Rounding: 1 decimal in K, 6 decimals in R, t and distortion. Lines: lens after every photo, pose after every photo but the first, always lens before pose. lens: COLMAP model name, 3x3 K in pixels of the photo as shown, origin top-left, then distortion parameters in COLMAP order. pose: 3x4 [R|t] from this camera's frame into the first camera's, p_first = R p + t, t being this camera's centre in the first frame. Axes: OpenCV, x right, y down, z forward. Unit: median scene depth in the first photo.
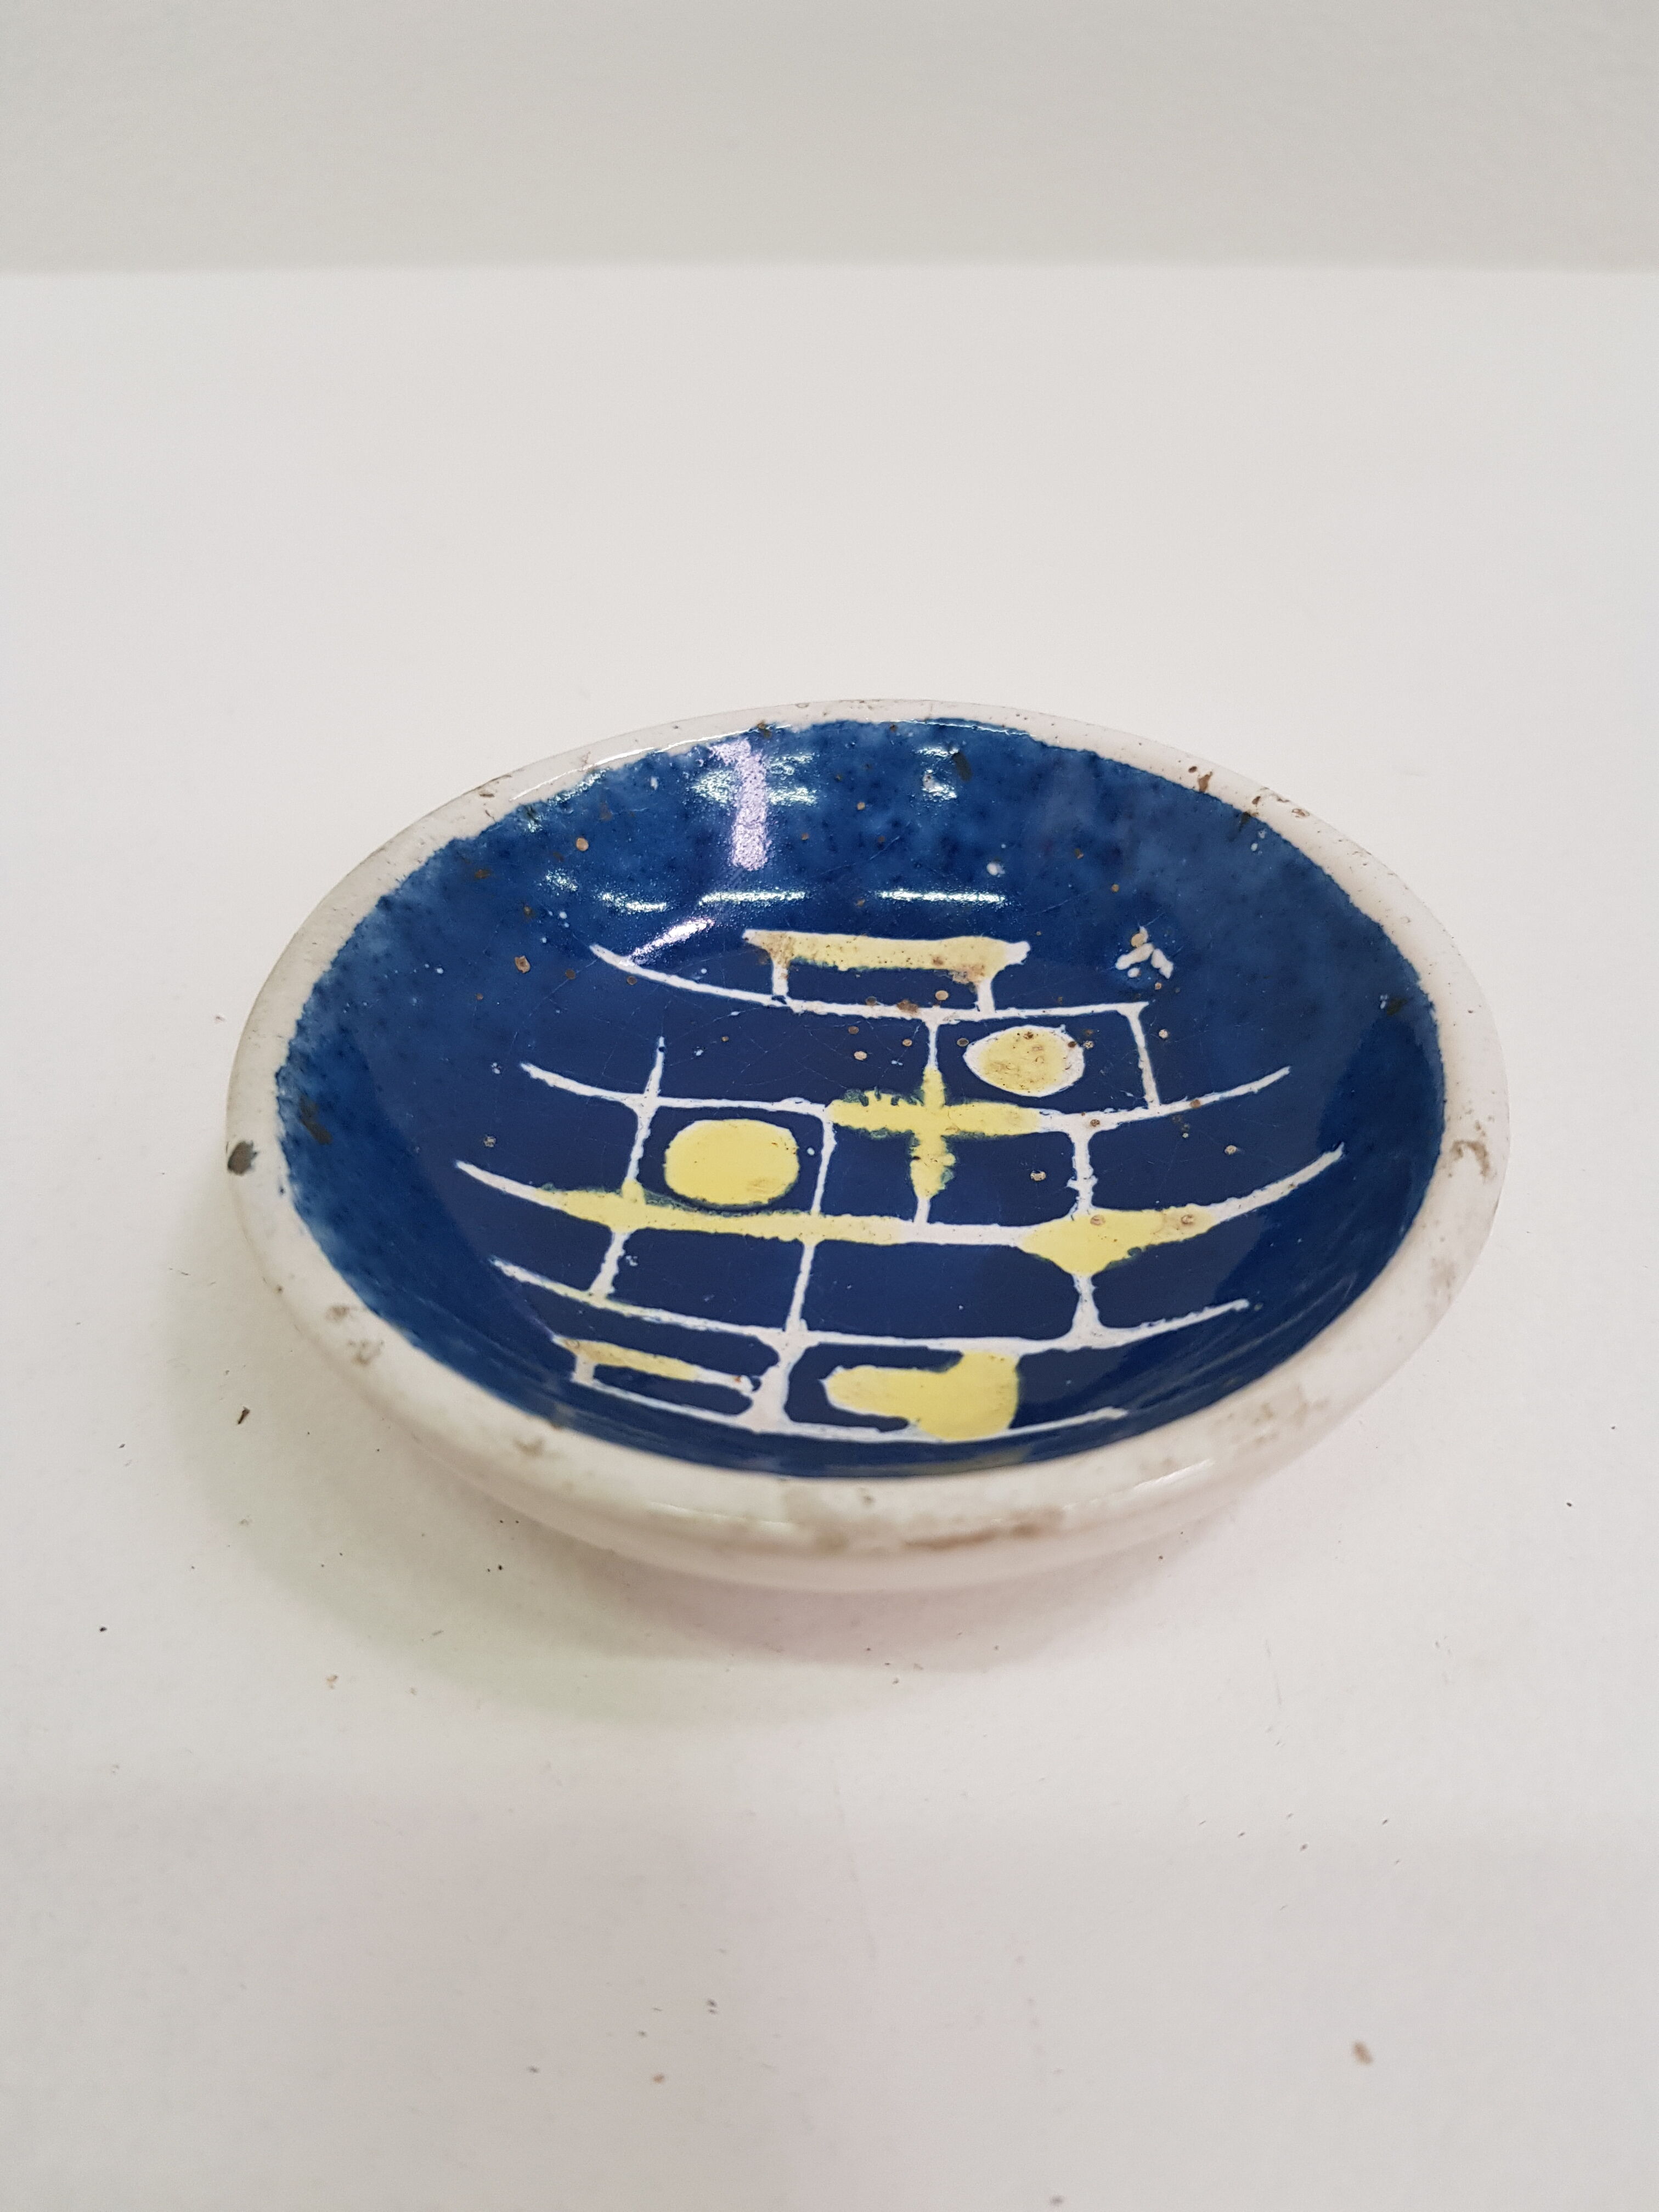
lens RADIAL K [[1758.1, 0, 863.7], [0, 1758.1, 1085.4], [0, 0, 1]] dist [0.042415, -0.003127]
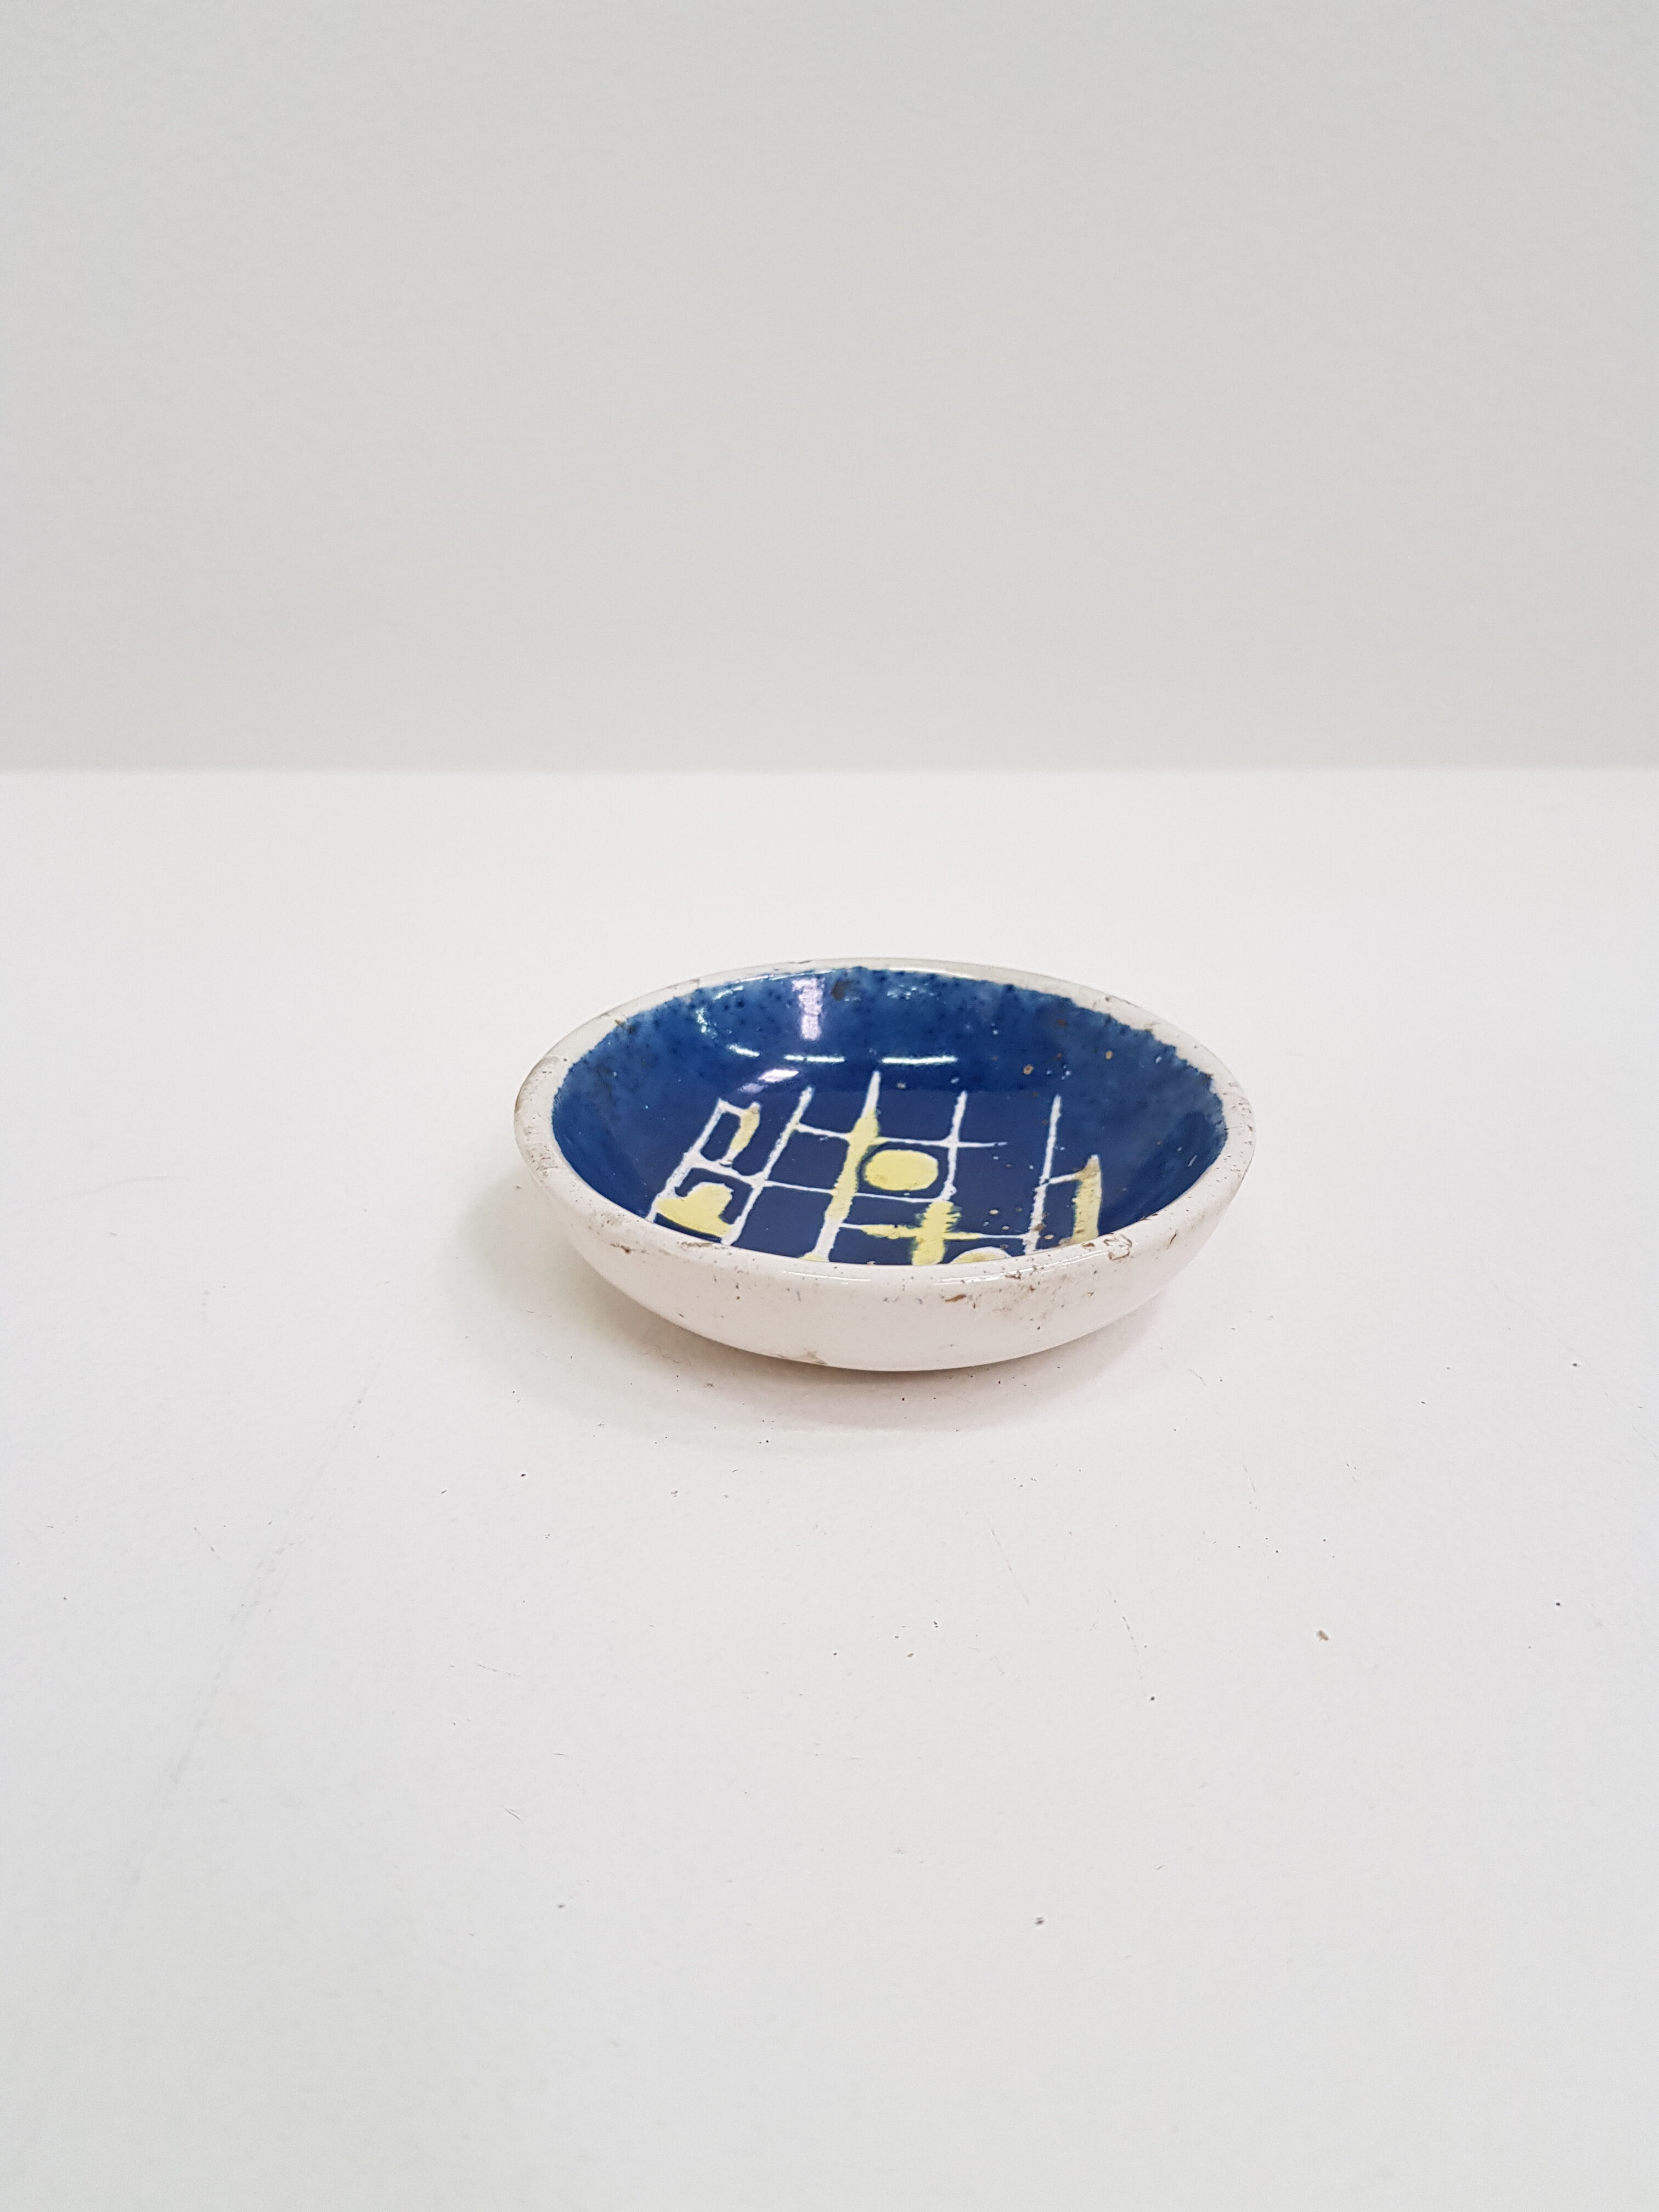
lens RADIAL K [[1758.1, 0, 863.7], [0, 1758.1, 1085.4], [0, 0, 1]] dist [0.042415, -0.003127]
pose [[-0.093998, 0.436892, -0.894589, 1.374641], [-0.663359, 0.642555, 0.383508, -0.619881], [0.742374, 0.629483, 0.229417, 0.527929]]
